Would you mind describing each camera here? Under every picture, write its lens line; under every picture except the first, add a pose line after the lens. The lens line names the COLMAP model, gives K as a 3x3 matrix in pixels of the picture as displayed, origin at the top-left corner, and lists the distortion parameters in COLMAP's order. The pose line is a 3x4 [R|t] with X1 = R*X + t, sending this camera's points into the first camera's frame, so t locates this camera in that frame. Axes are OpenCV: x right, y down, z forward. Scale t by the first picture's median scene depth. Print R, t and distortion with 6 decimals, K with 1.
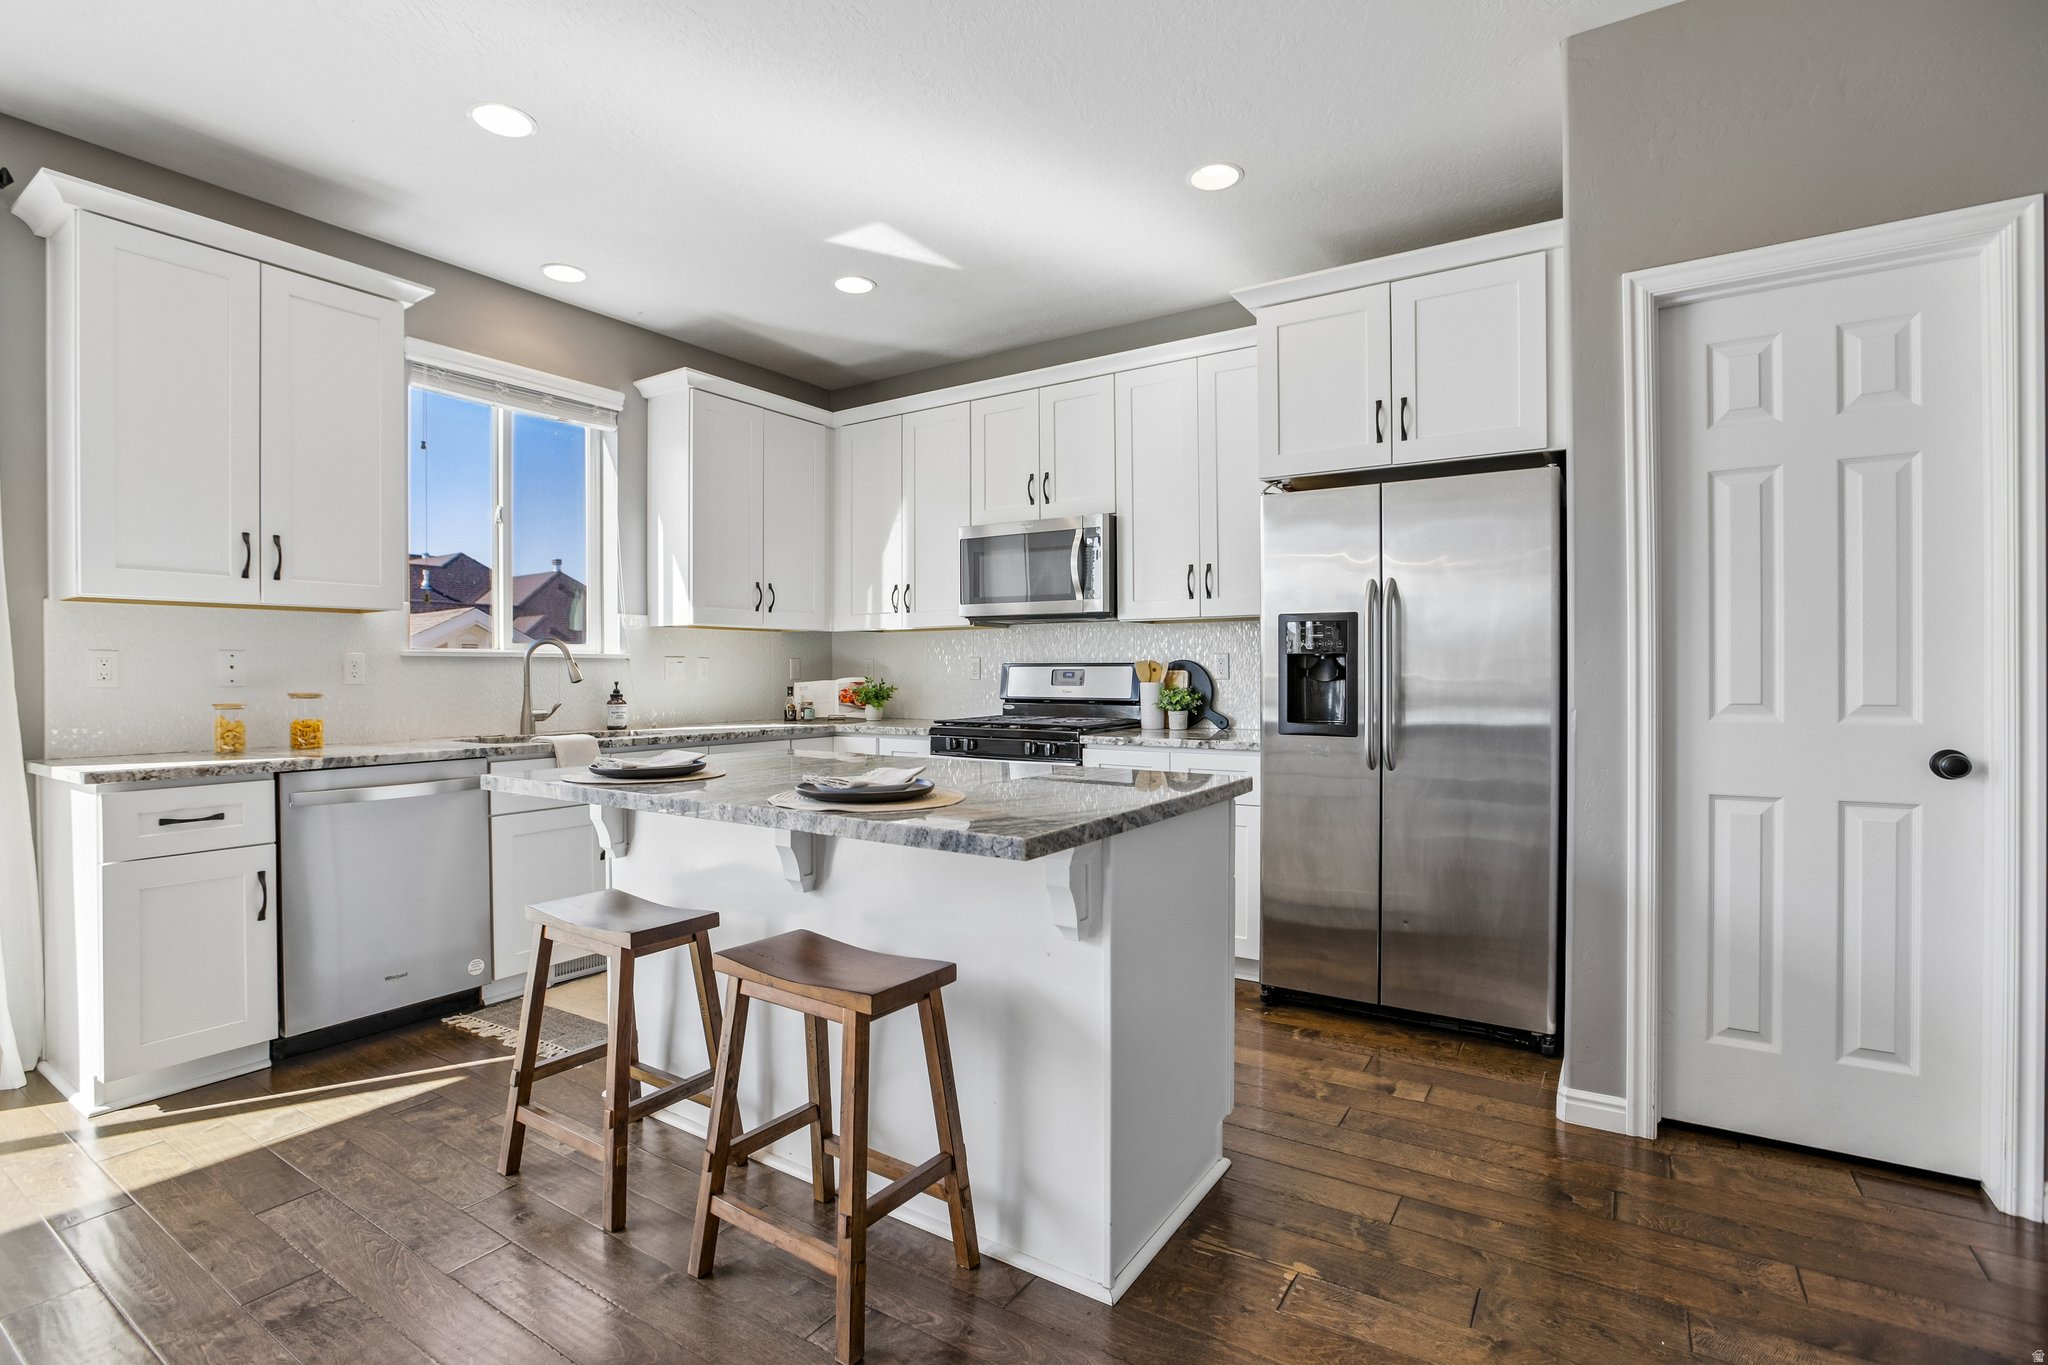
lens RADIAL K [[970.8, 0, 1013.7], [0, 970.8, 677.8], [0, 0, 1]] dist [-0.053221, 0.019577]
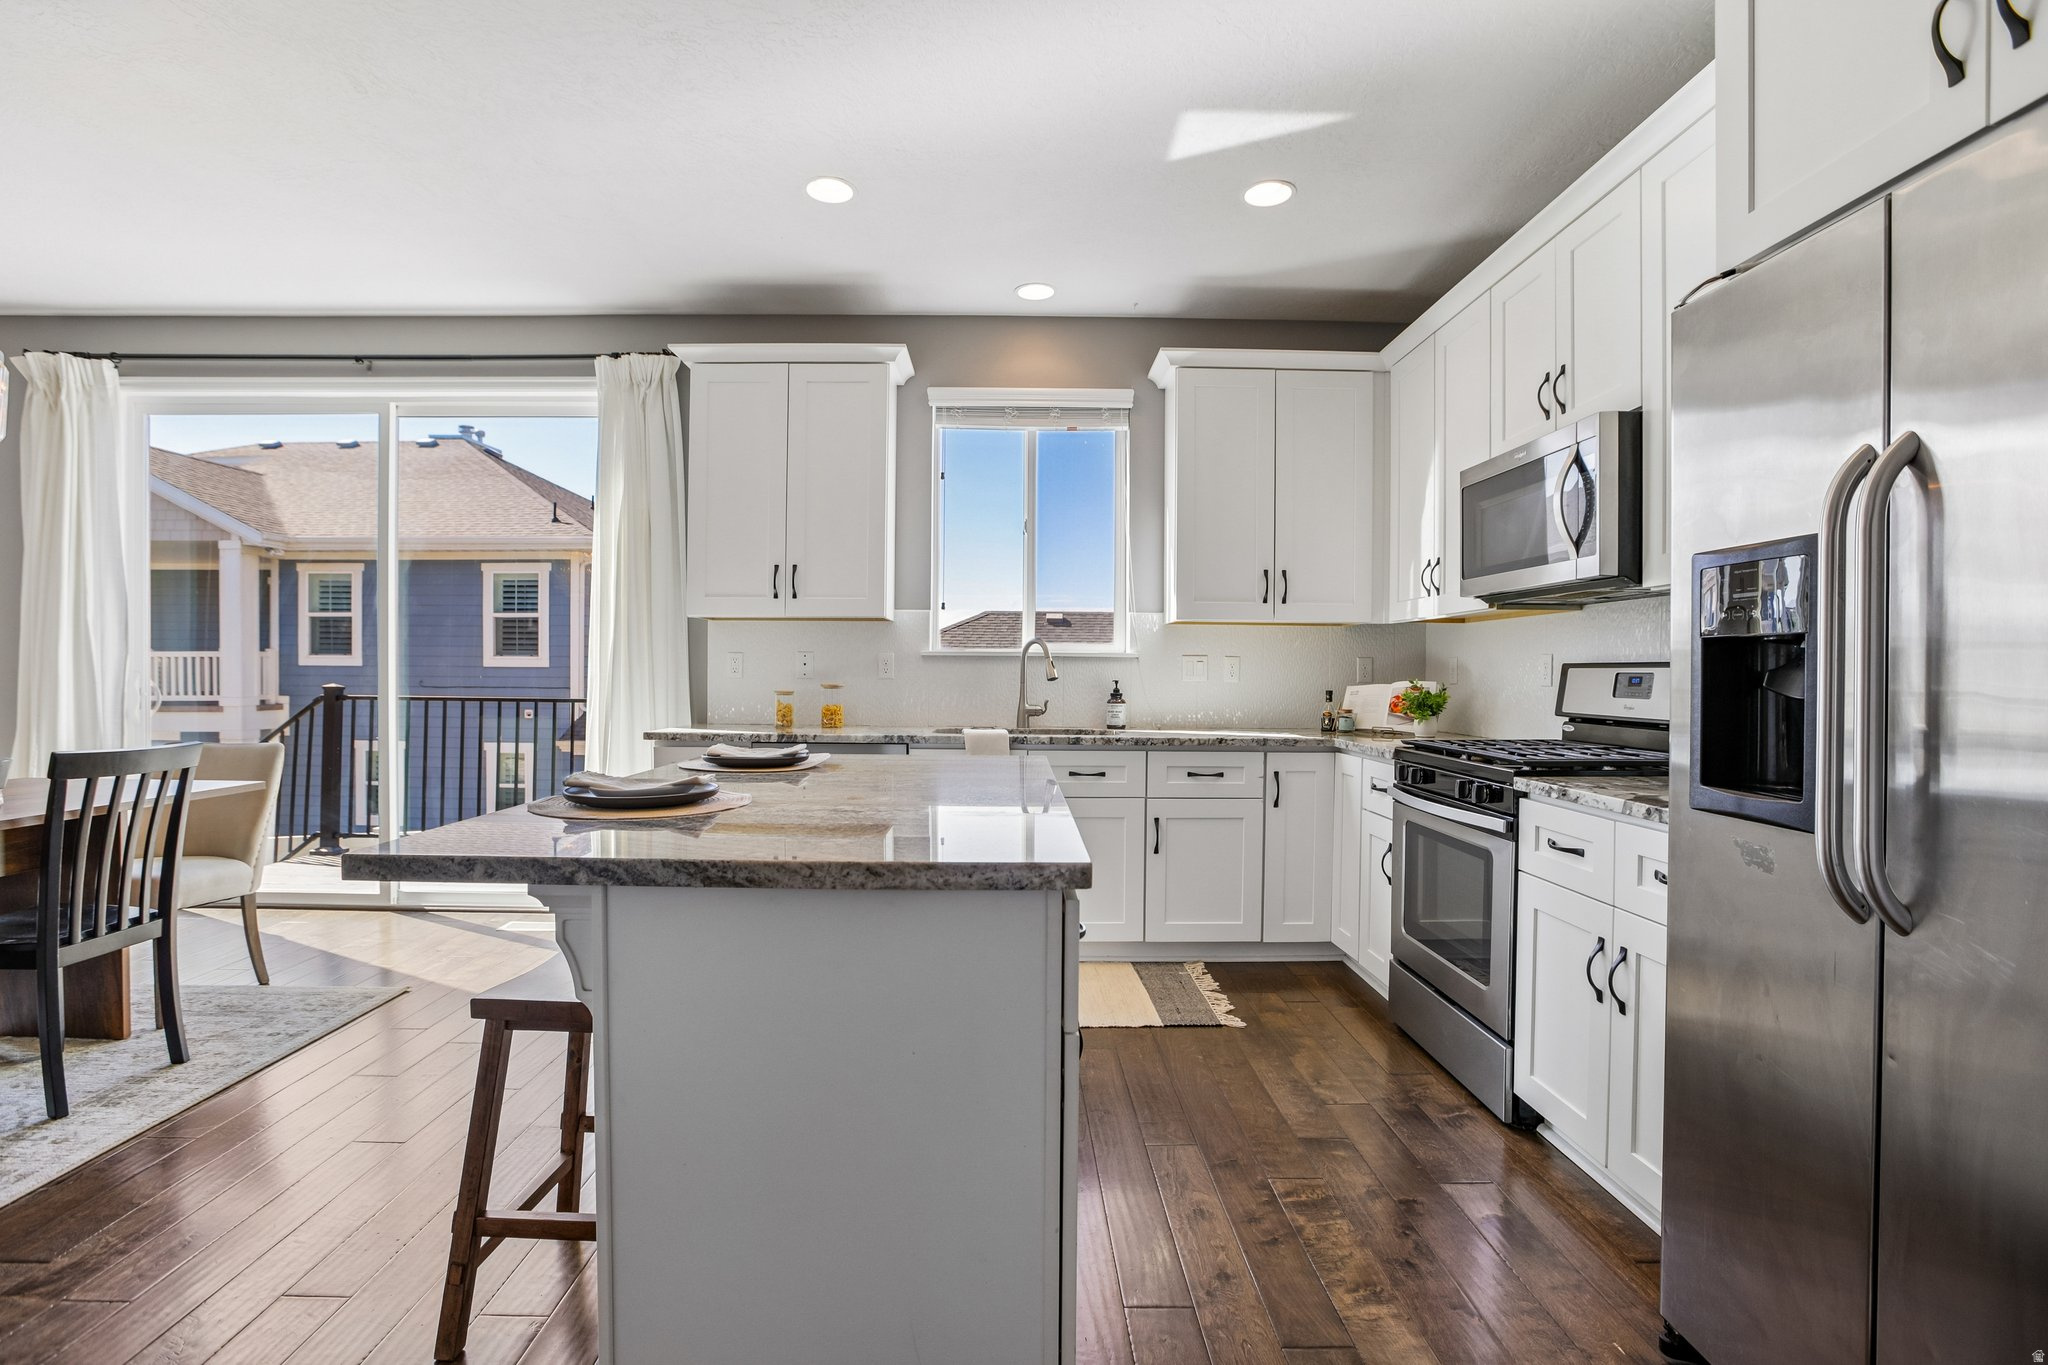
lens RADIAL K [[970.8, 0, 1013.7], [0, 970.8, 677.8], [0, 0, 1]] dist [-0.053221, 0.019577]
pose [[0.556287, 0.012490, -0.830896, 0.362810], [-0.015243, 0.999872, 0.004825, -0.002296], [0.830850, 0.009981, 0.556407, 0.352189]]
